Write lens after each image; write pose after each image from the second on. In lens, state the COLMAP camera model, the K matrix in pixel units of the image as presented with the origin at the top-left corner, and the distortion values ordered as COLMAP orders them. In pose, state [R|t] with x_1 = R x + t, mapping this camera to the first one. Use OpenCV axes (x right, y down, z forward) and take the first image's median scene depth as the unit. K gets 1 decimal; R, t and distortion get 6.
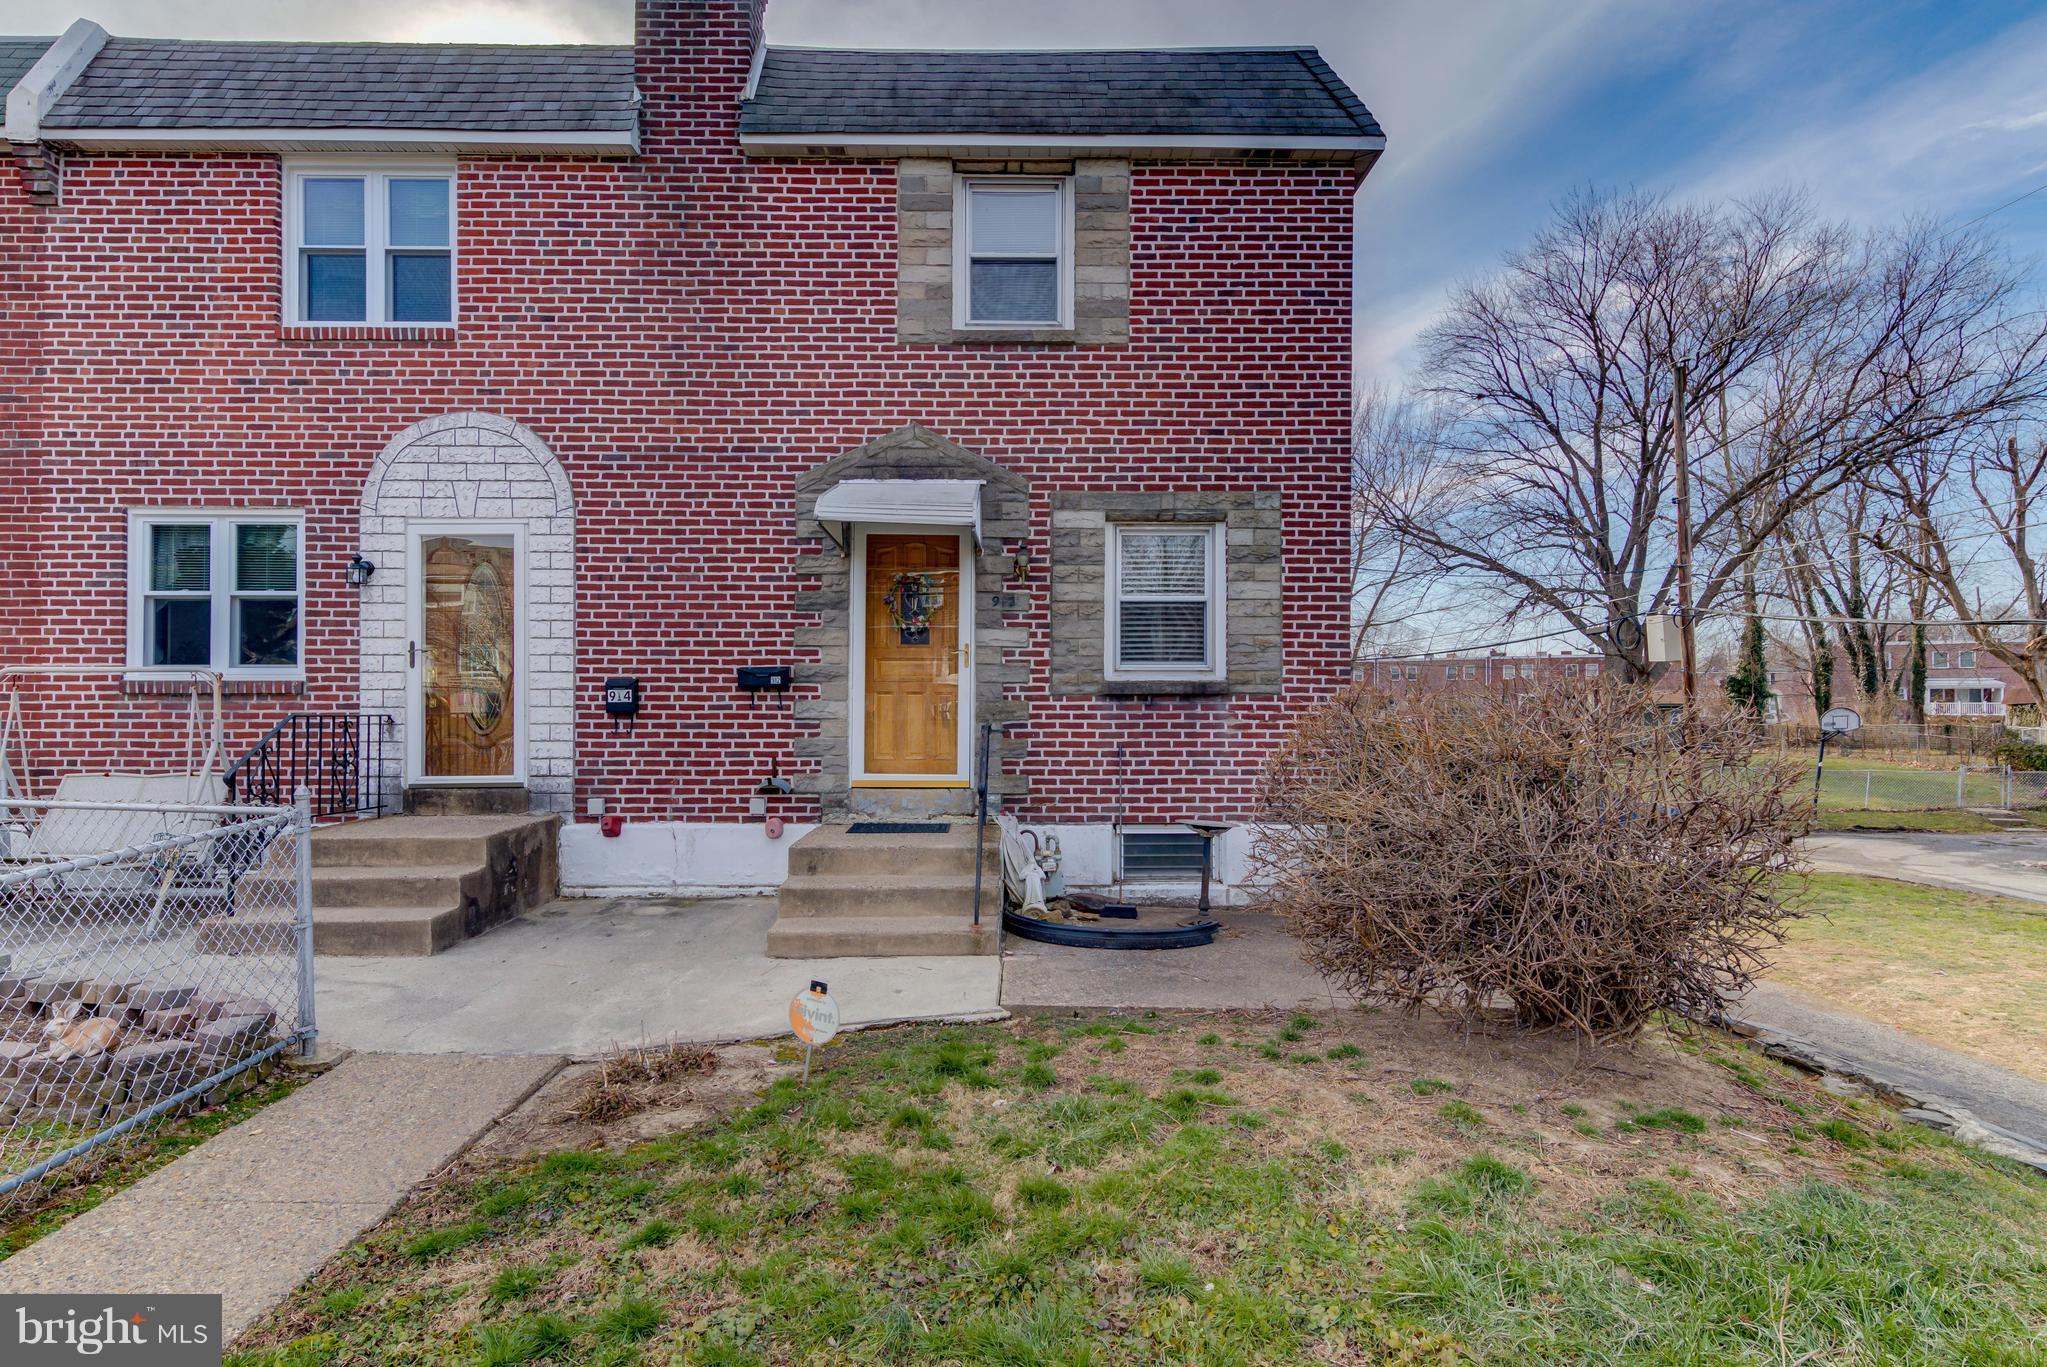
lens RADIAL K [[1025.9, 0, 1020.0], [0, 1025.9, 692.8], [0, 0, 1]] dist [0.024509, -0.010528]
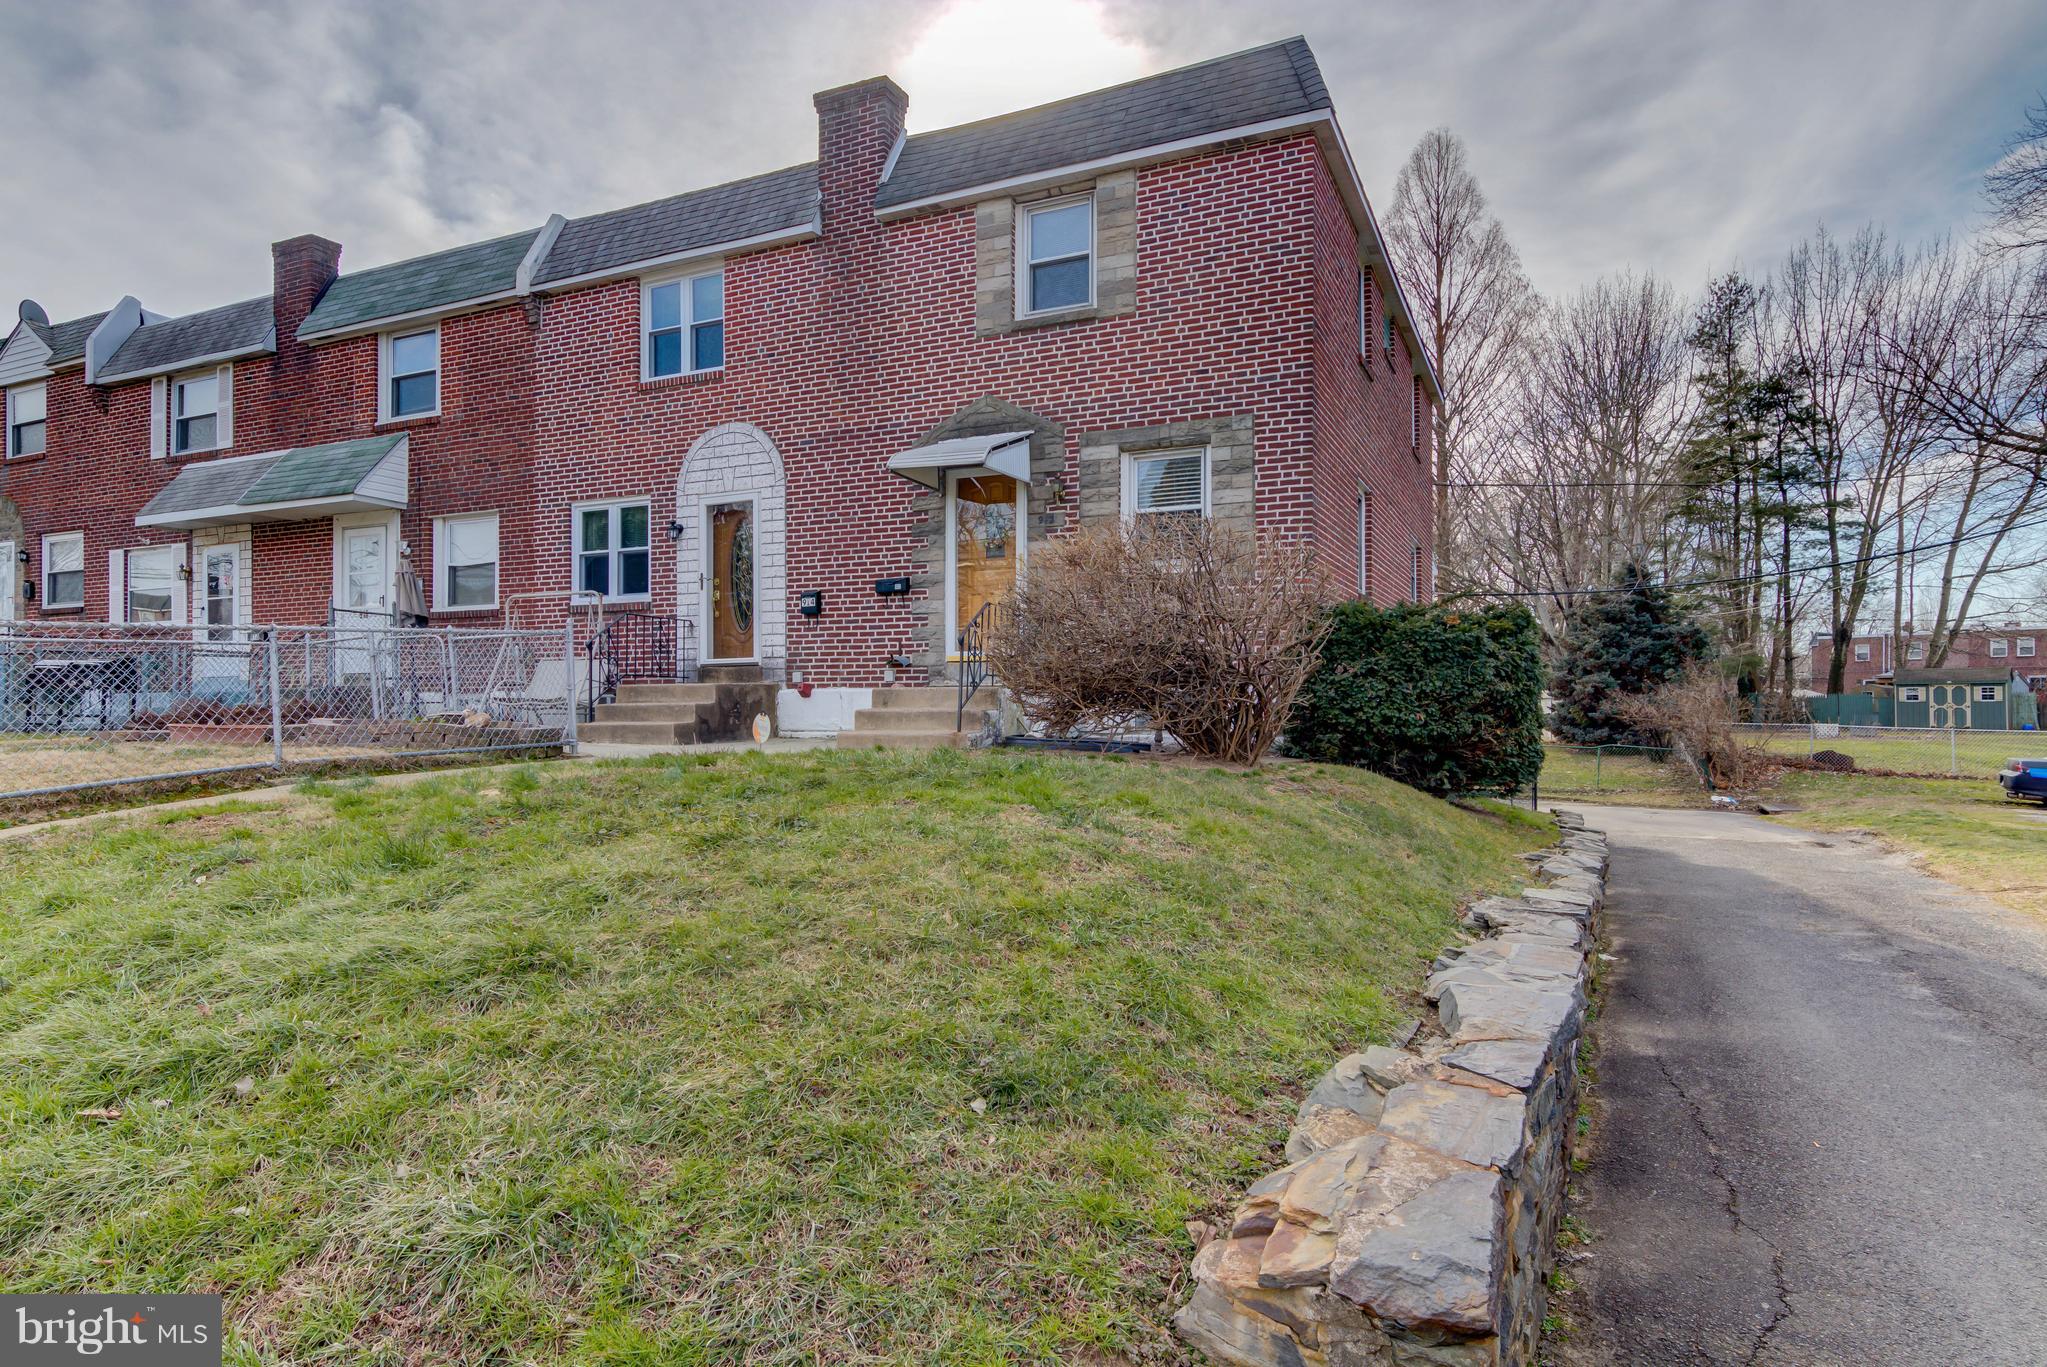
lens RADIAL K [[1171.7, 0, 1022.5], [0, 1171.7, 697.0], [0, 0, 1]] dist [0.014880, -0.000159]
pose [[0.896426, -0.006978, -0.443139, 0.624733], [0.006247, 0.999976, -0.003110, 0.144275], [0.443150, 0.000020, 0.896448, -0.373019]]
